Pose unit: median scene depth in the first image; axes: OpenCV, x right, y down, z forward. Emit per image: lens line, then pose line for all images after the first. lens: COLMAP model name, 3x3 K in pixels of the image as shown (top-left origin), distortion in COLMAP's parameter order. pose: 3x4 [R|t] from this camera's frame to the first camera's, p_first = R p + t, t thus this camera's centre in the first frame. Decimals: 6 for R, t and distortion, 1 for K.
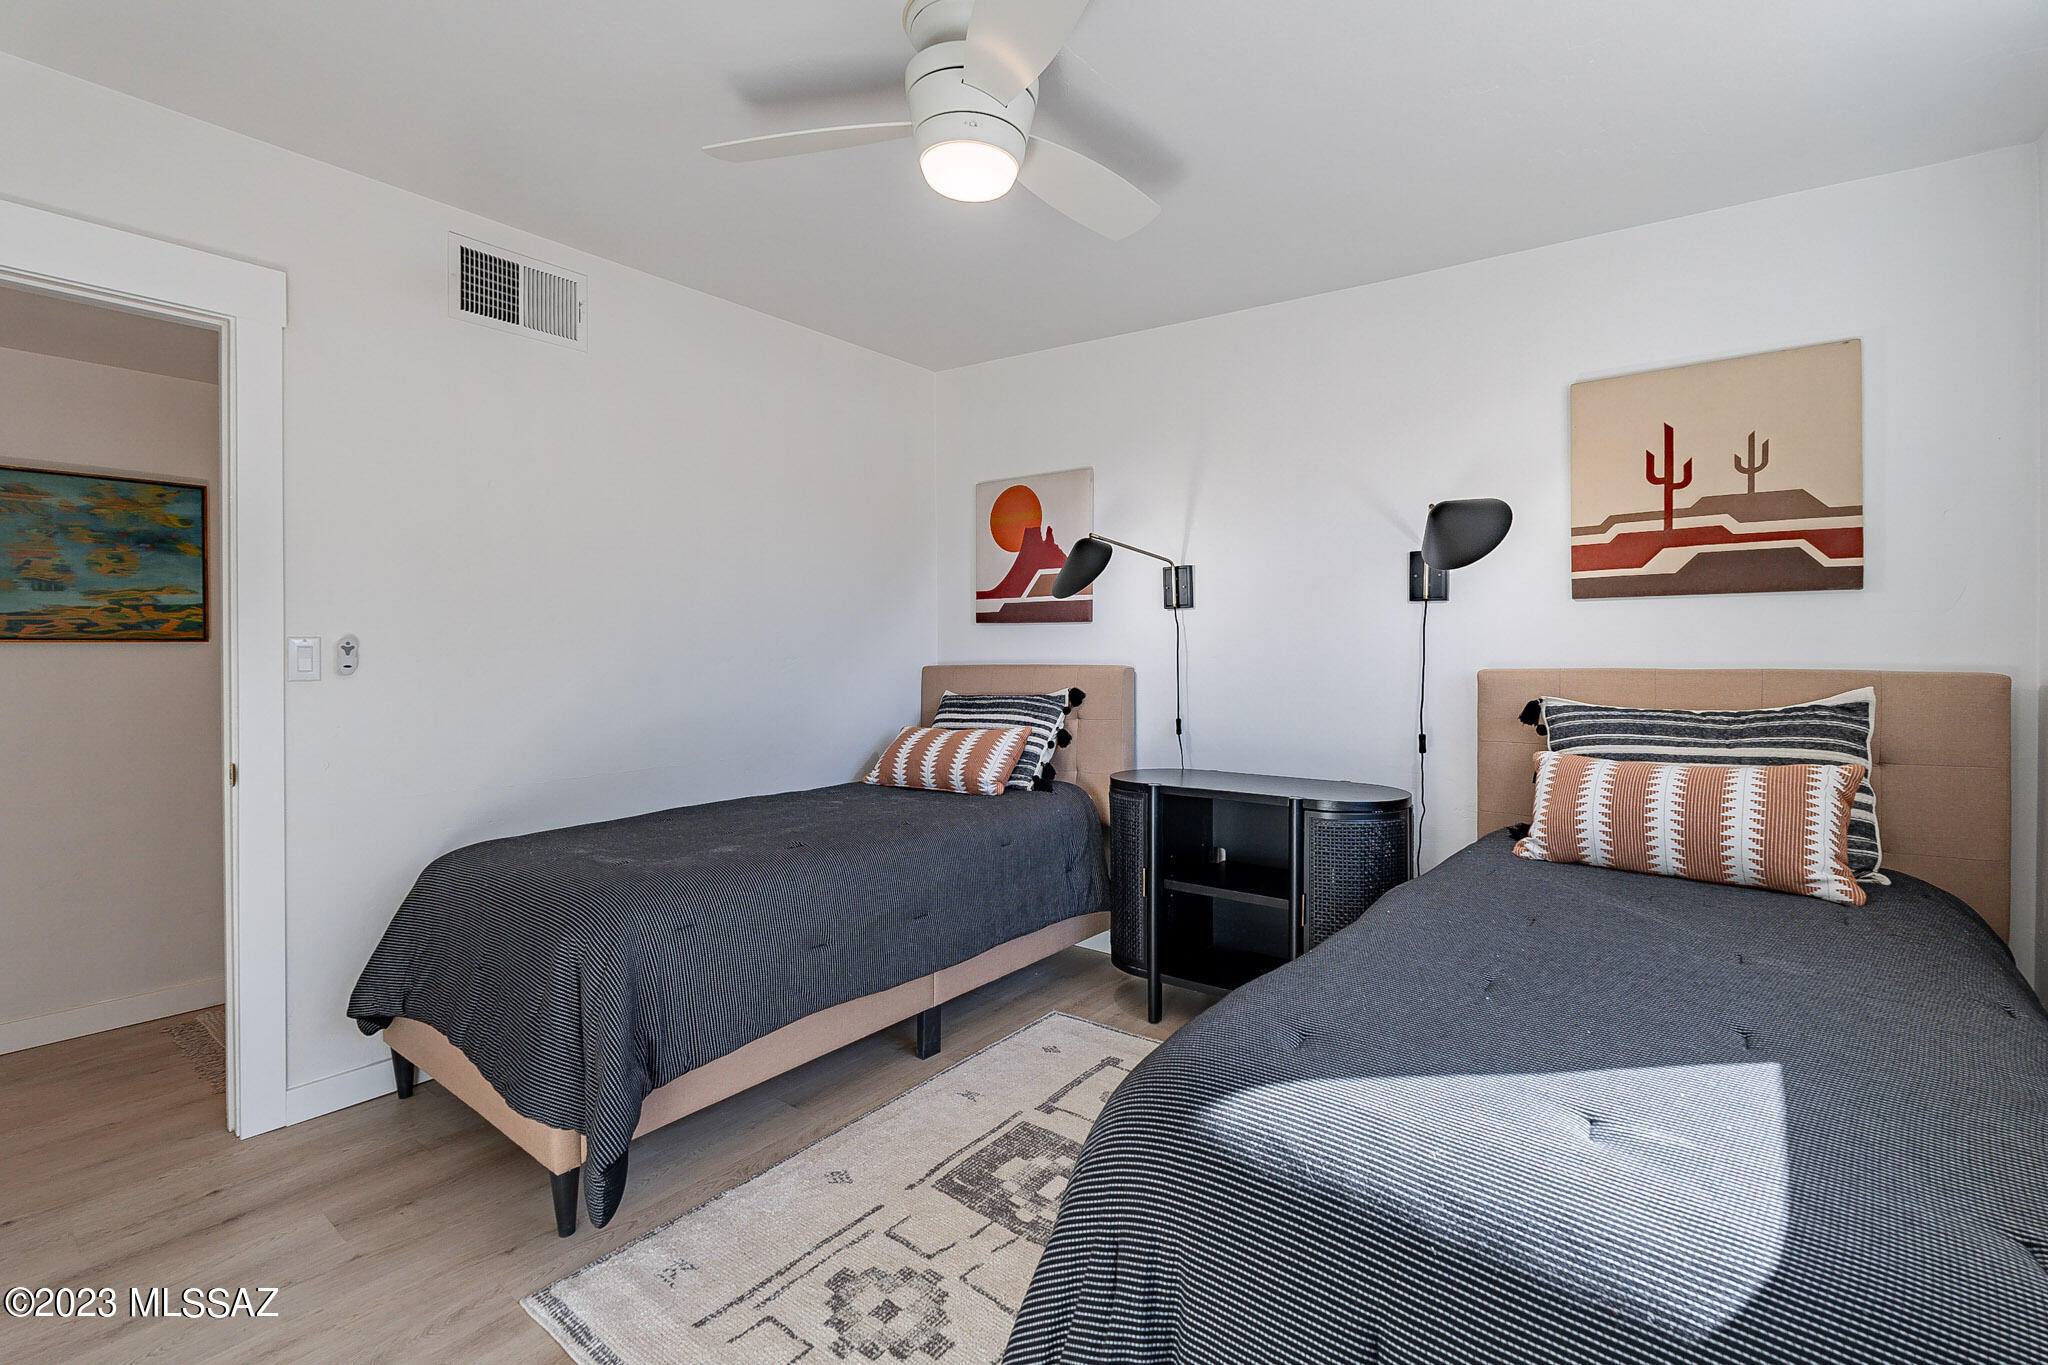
lens RADIAL K [[907.6, 0, 1025.8], [0, 907.6, 670.1], [0, 0, 1]] dist [-0.008120, 0.000551]
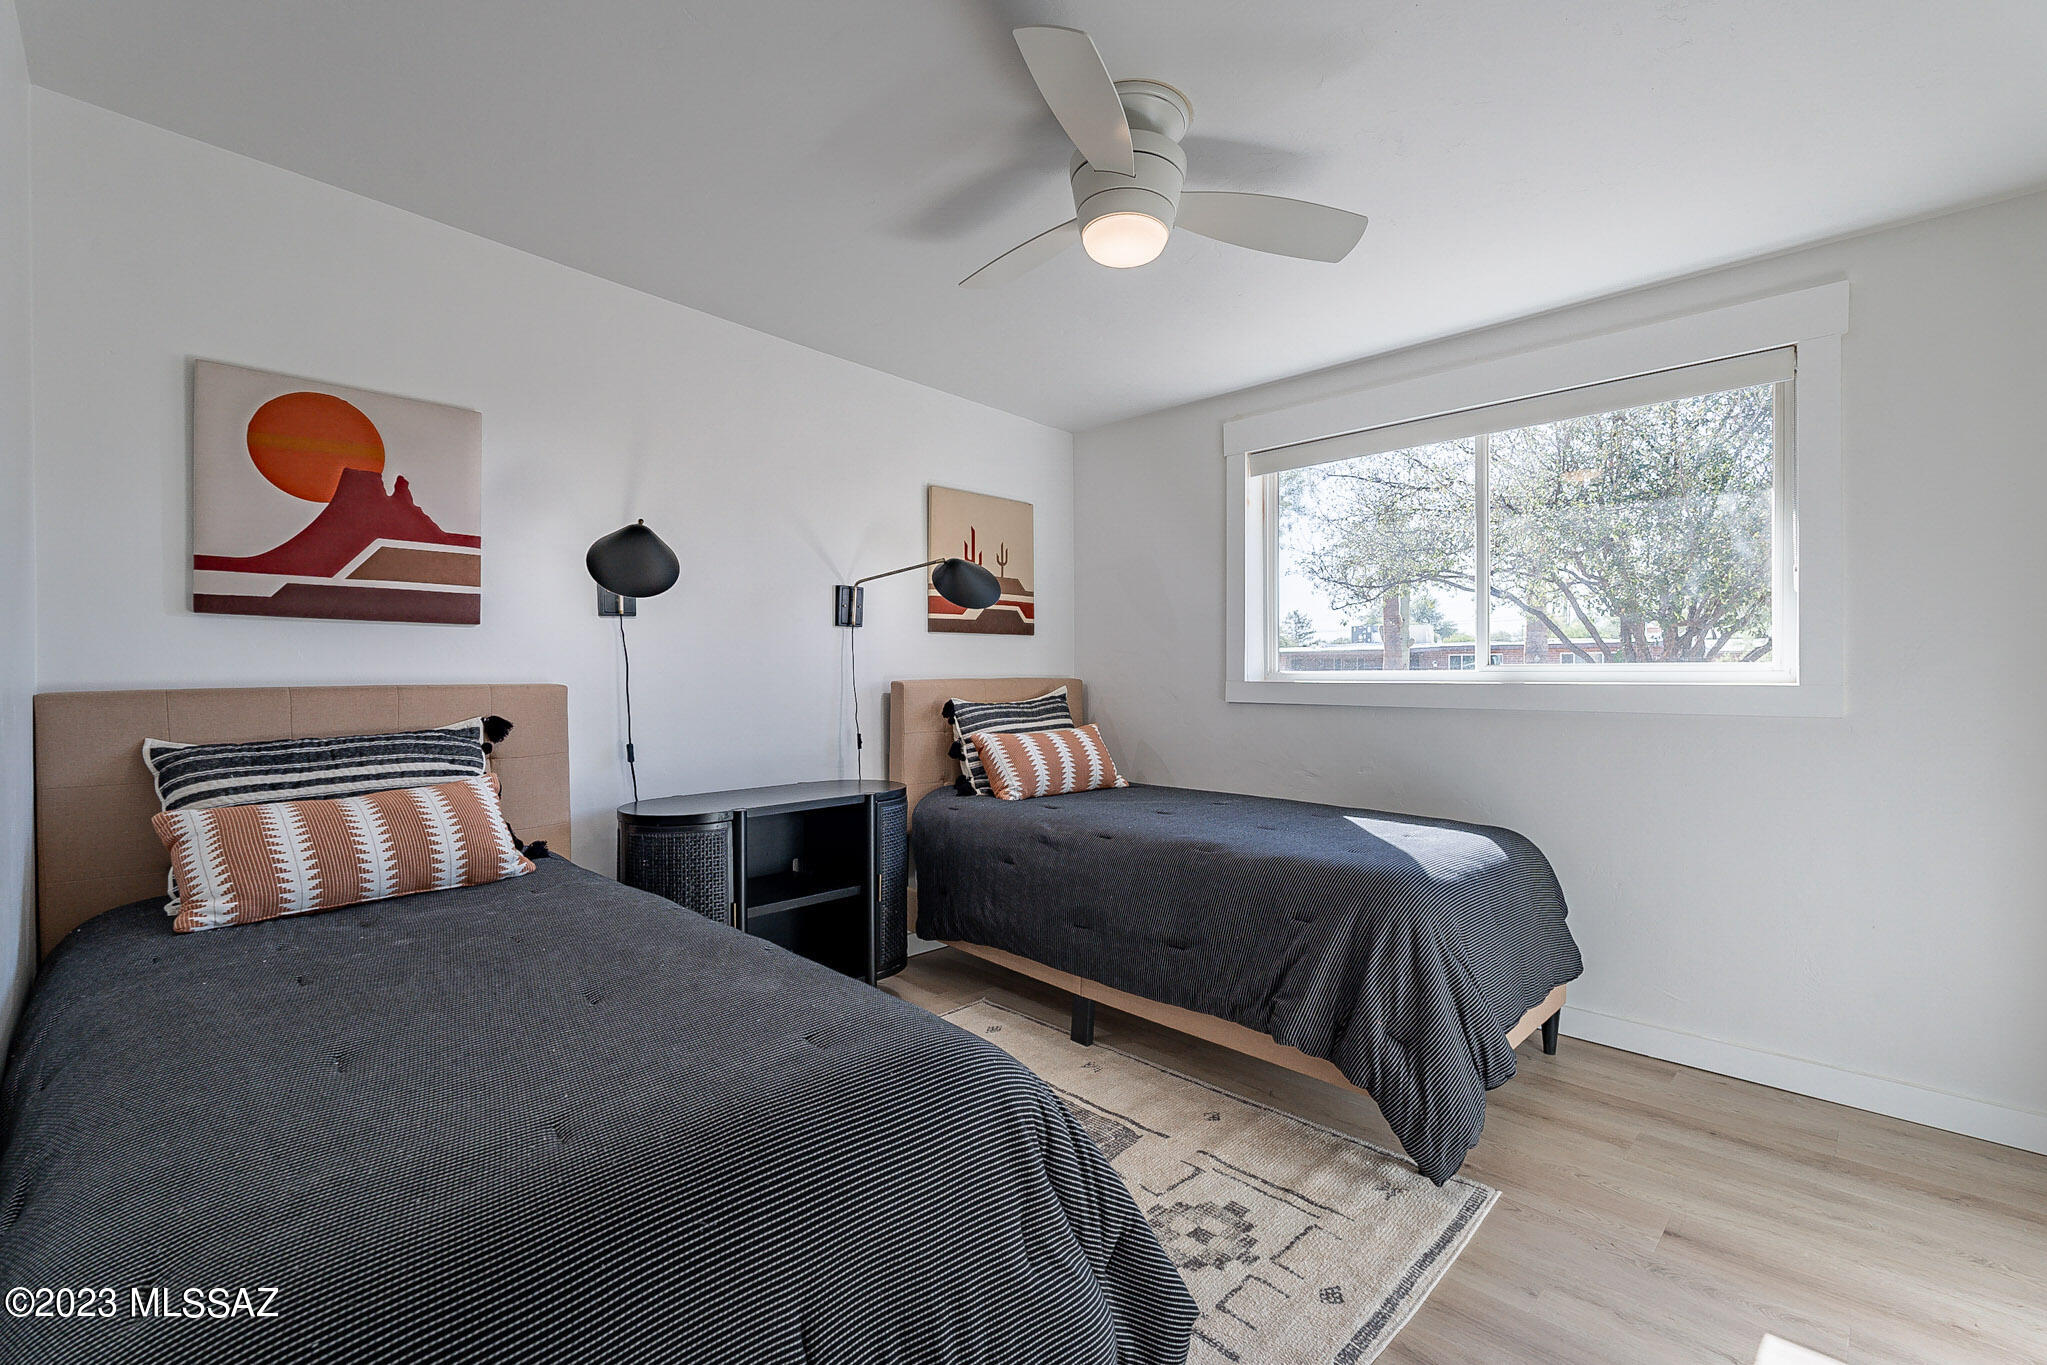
lens RADIAL K [[907.1, 0, 1025.3], [0, 907.1, 680.0], [0, 0, 1]] dist [-0.008120, 0.000551]
pose [[0.109773, -0.002800, 0.993953, -0.624512], [0.025898, 0.999665, -0.000044, 0.002229], [-0.993619, 0.025747, 0.109809, 0.514114]]
